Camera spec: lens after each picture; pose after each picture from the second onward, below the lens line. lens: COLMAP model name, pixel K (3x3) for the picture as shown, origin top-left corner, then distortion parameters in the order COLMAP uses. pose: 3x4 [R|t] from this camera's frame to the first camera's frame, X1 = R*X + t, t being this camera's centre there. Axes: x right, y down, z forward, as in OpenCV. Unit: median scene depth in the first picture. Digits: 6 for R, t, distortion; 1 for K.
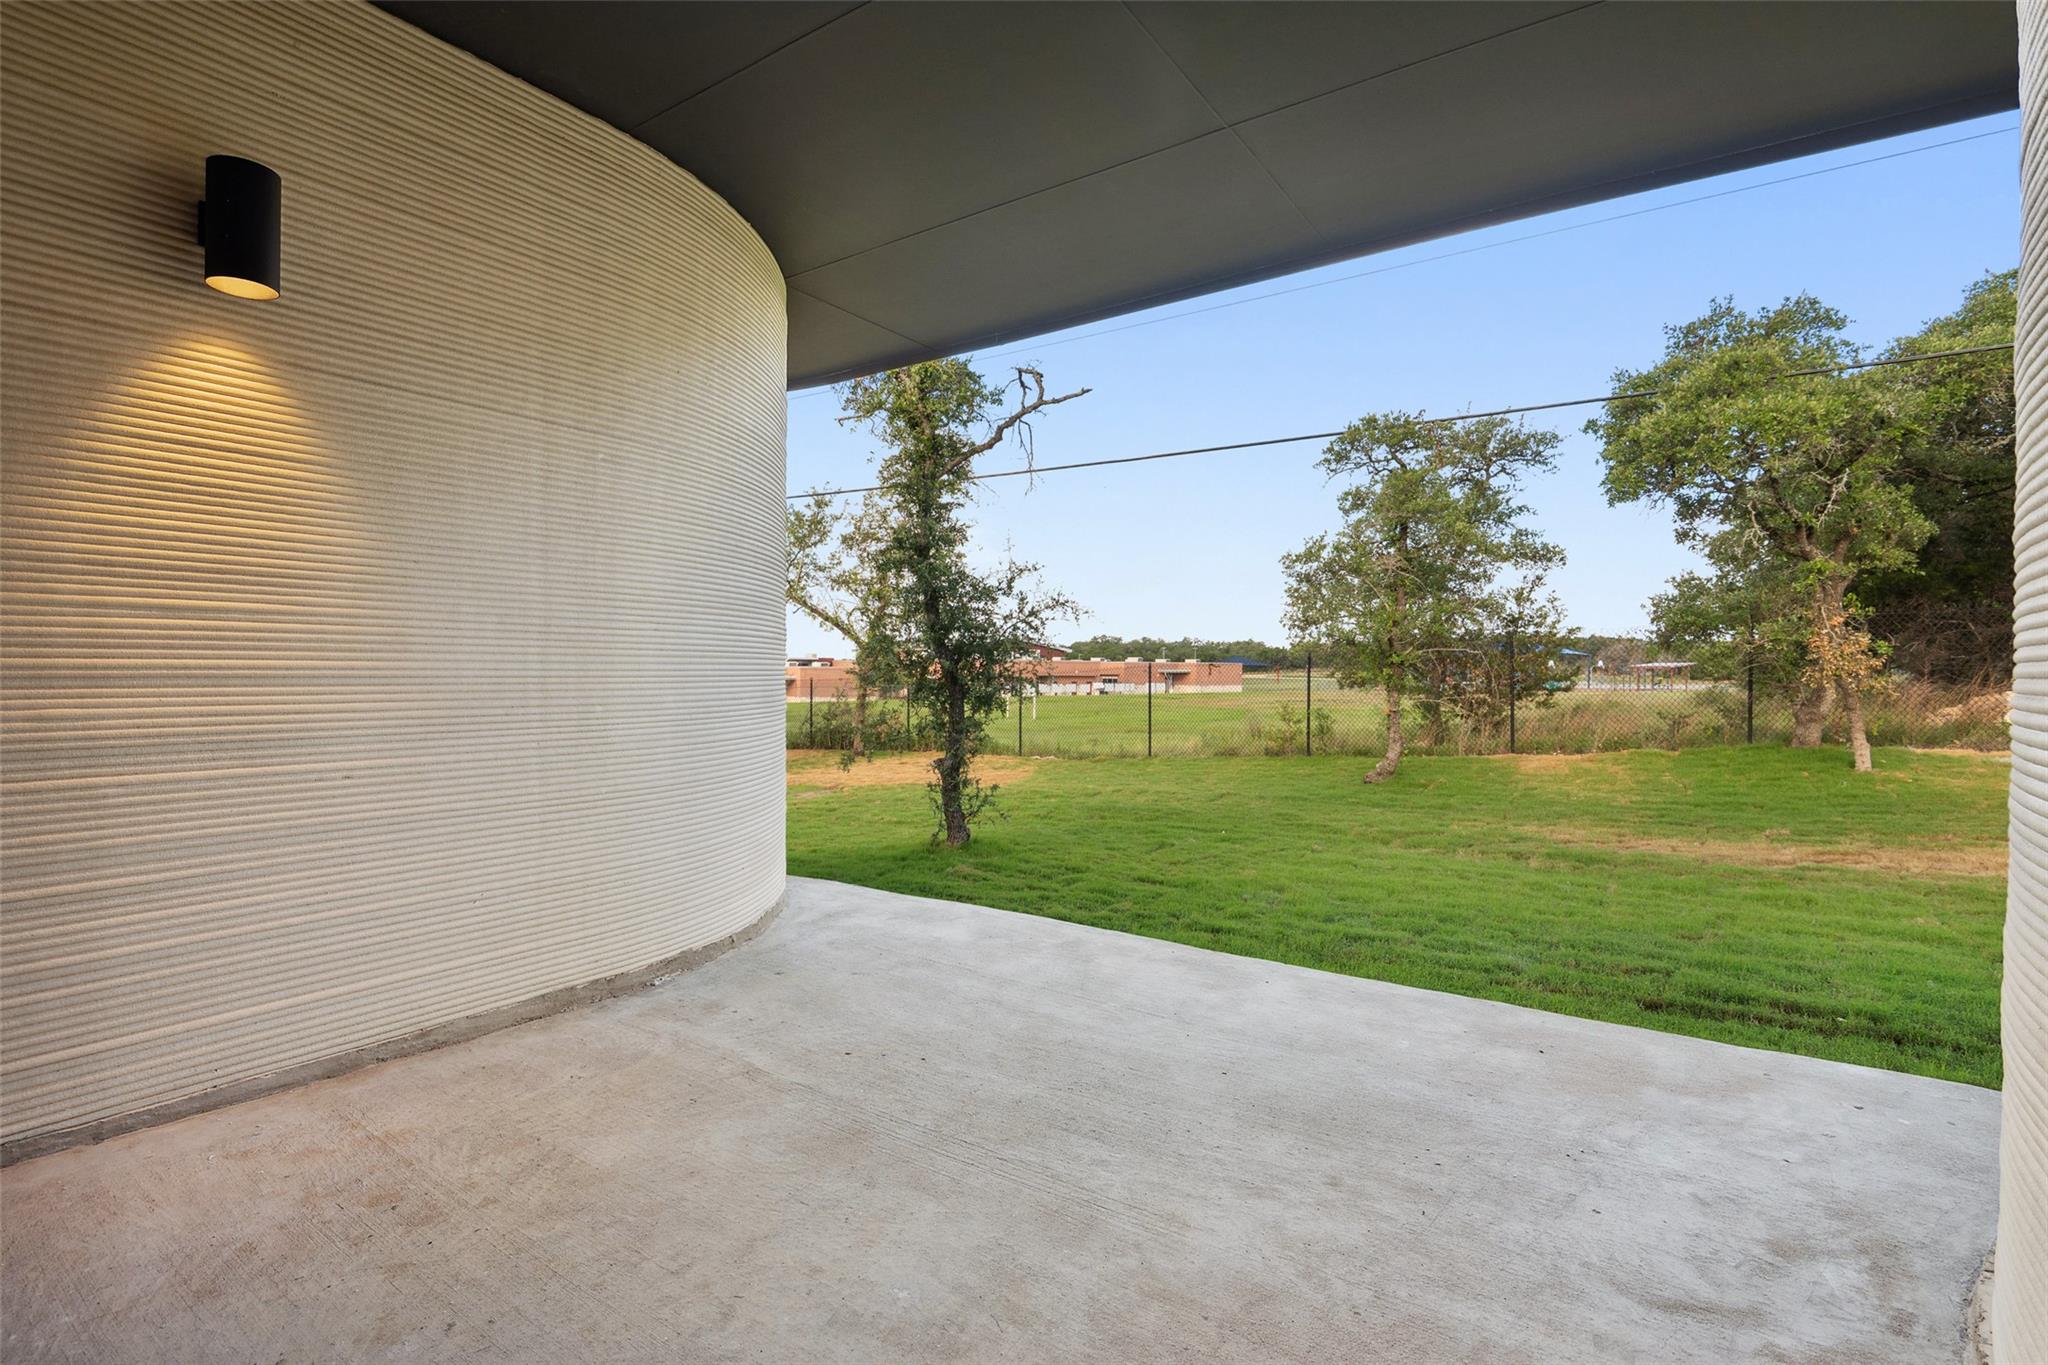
lens RADIAL K [[963.3, 0, 1024.0], [0, 963.3, 682.5], [0, 0, 1]] dist [0.013475, -0.011909]
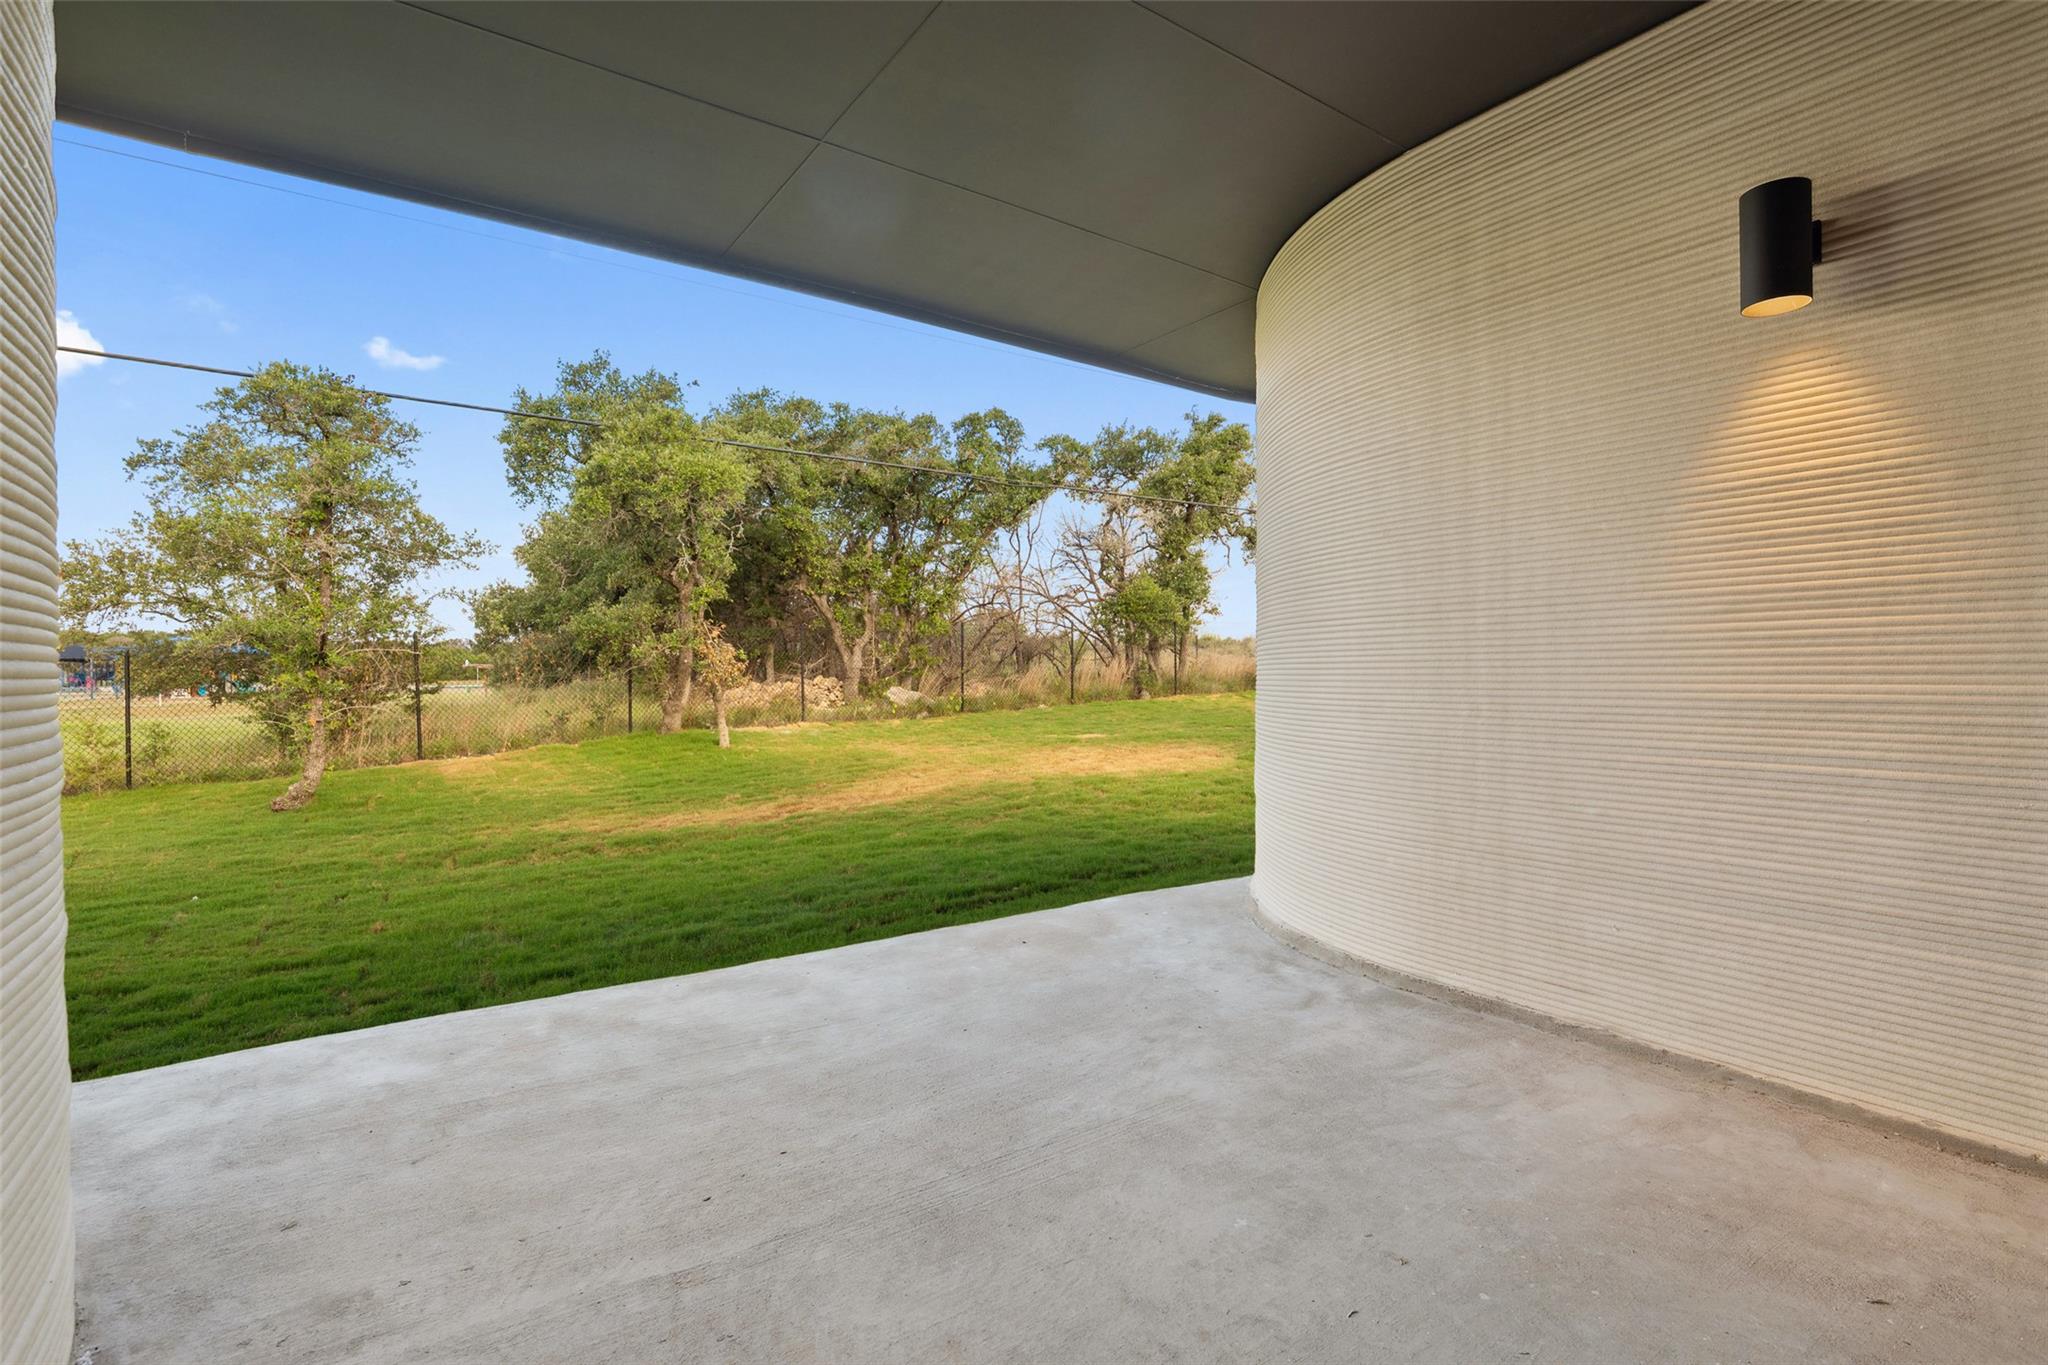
lens RADIAL K [[963.3, 0, 1024.0], [0, 963.3, 682.5], [0, 0, 1]] dist [0.013475, -0.011909]
pose [[0.340404, -0.013157, 0.940187, -0.744027], [0.014975, 0.999851, 0.008570, -0.007661], [-0.940160, 0.011162, 0.340550, 0.497420]]
